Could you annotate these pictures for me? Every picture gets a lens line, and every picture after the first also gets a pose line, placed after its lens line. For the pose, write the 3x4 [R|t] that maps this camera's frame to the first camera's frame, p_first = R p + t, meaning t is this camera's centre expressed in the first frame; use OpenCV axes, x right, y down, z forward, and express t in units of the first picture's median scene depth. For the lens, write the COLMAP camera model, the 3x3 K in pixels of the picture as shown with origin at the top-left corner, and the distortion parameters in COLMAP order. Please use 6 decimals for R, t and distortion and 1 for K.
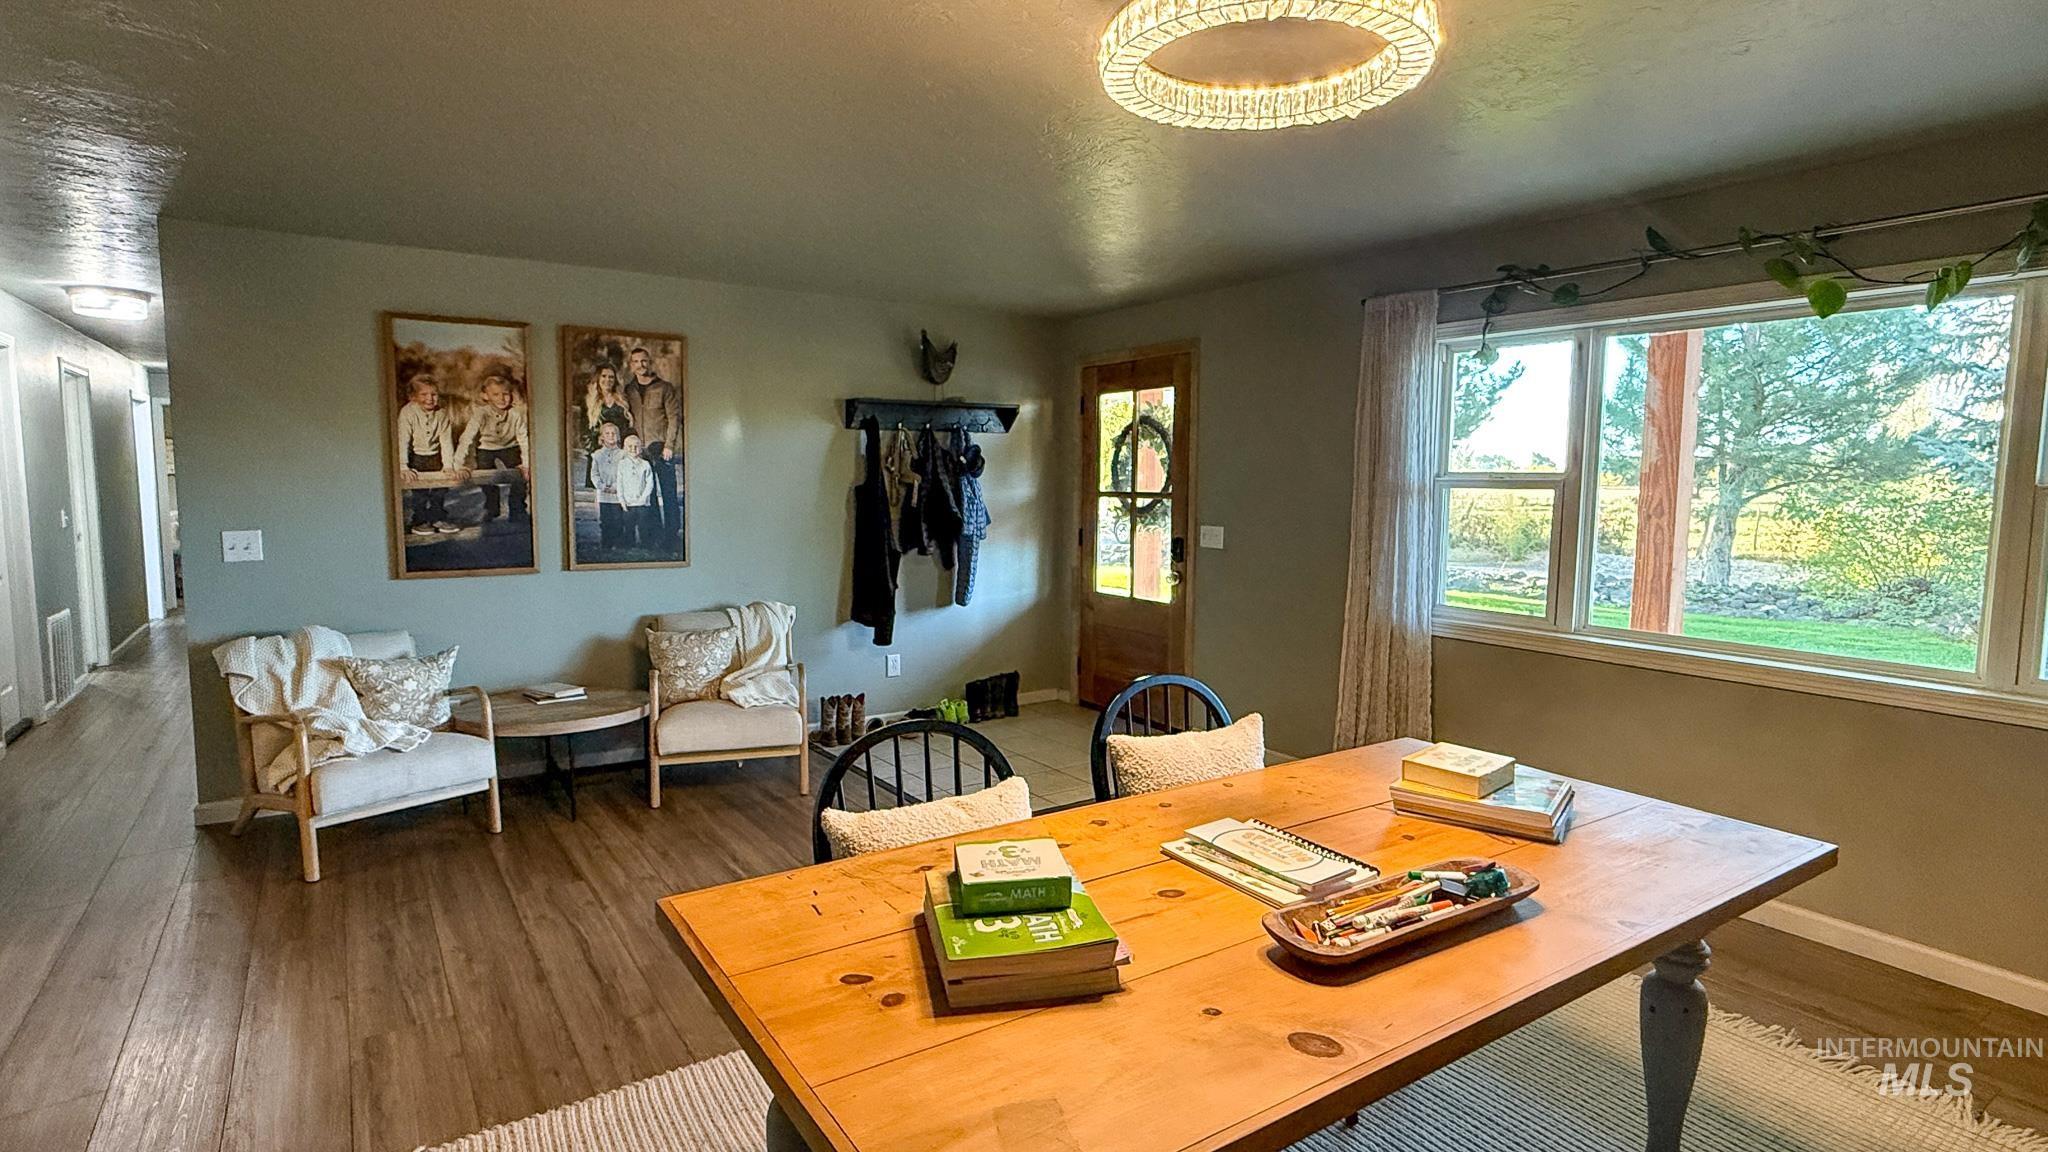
lens RADIAL K [[1014.3, 0, 1021.6], [0, 1014.3, 573.7], [0, 0, 1]] dist [-0.001540, 0.000269]
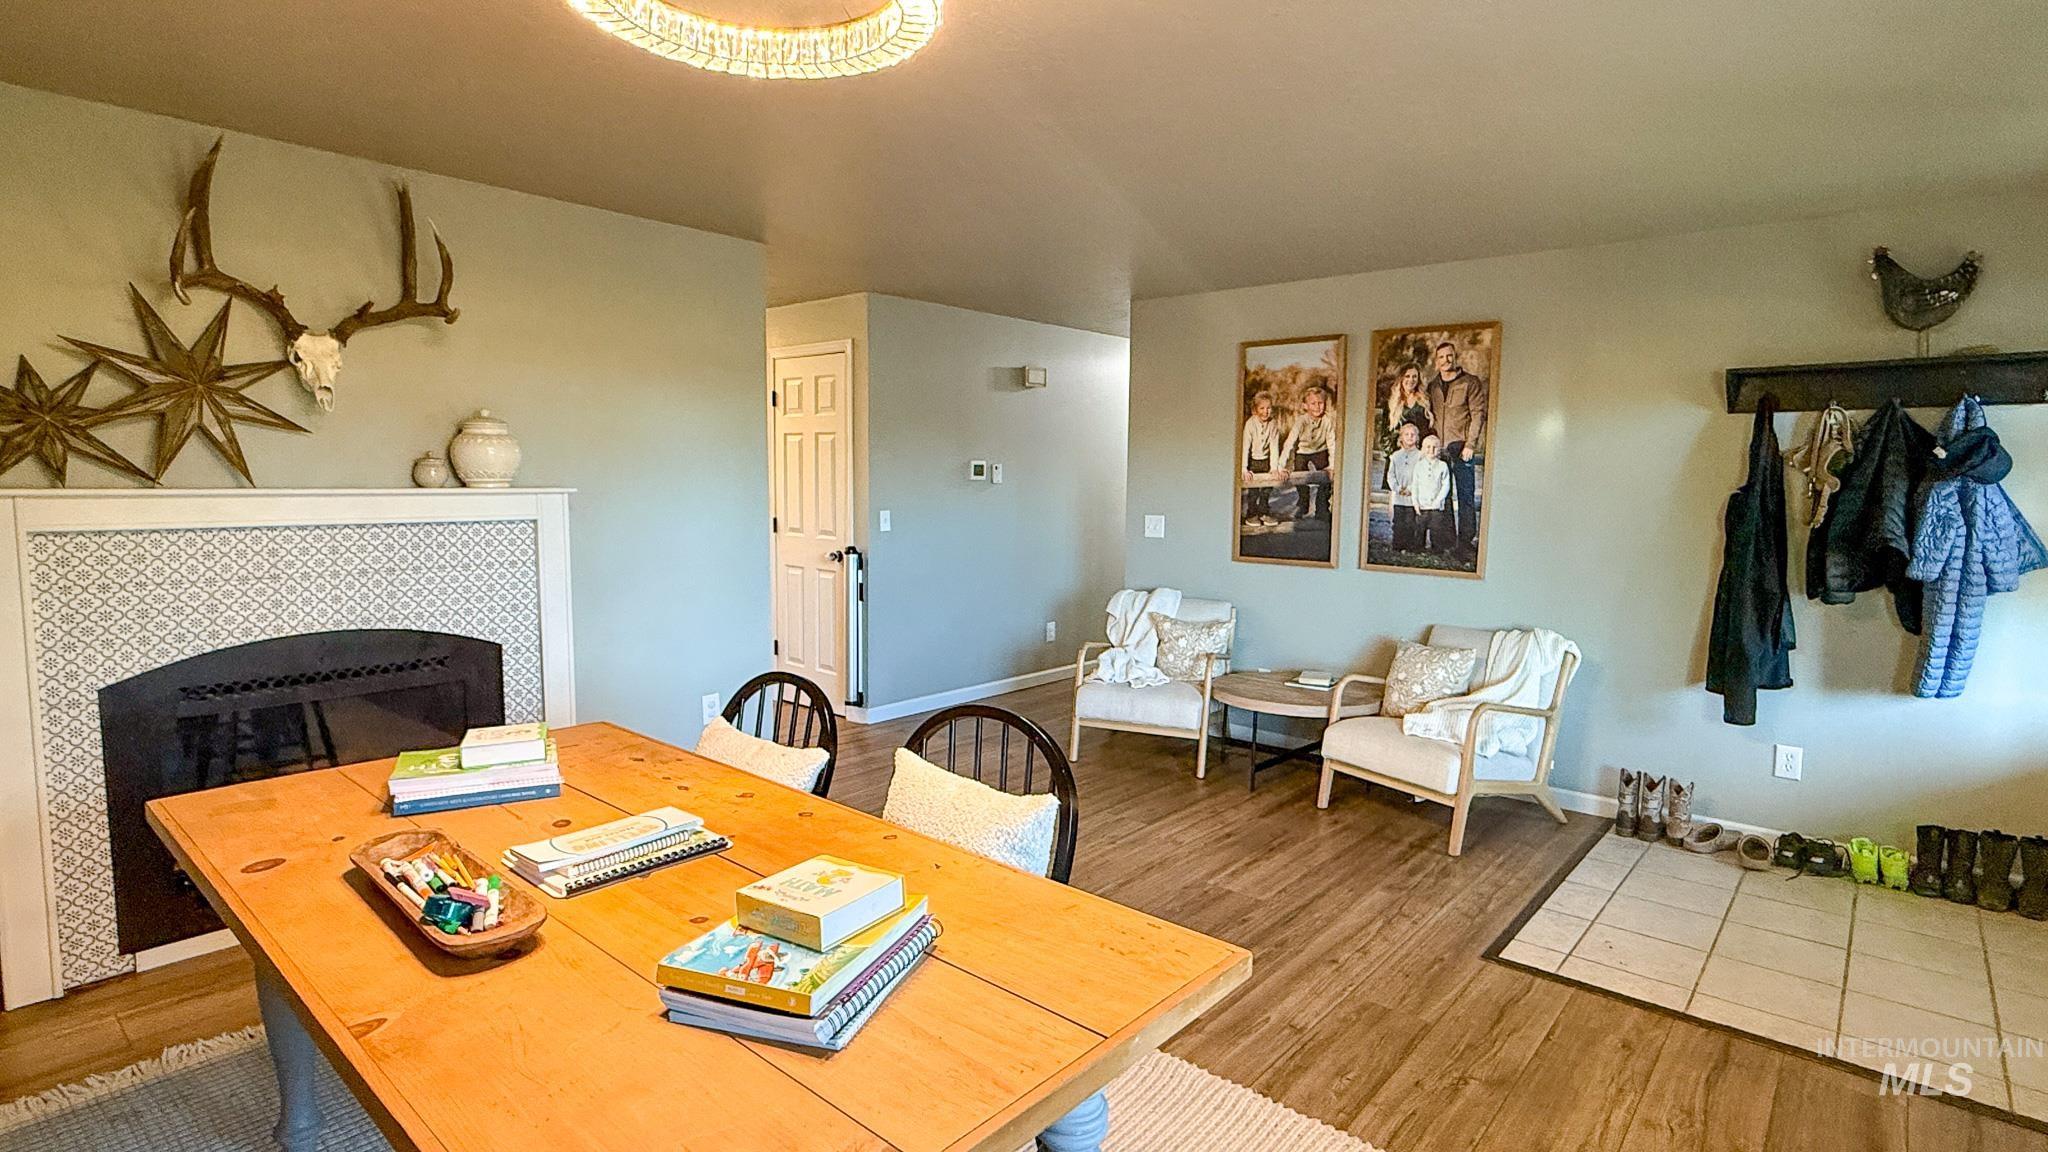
lens RADIAL K [[1011.1, 0, 1018.4], [0, 1011.1, 573.8], [0, 0, 1]] dist [-0.001576, 0.000796]
pose [[0.255130, 0.091252, -0.962591, 0.463689], [-0.102070, 0.992516, 0.067036, -0.032373], [0.961504, 0.081149, 0.262534, 0.401665]]
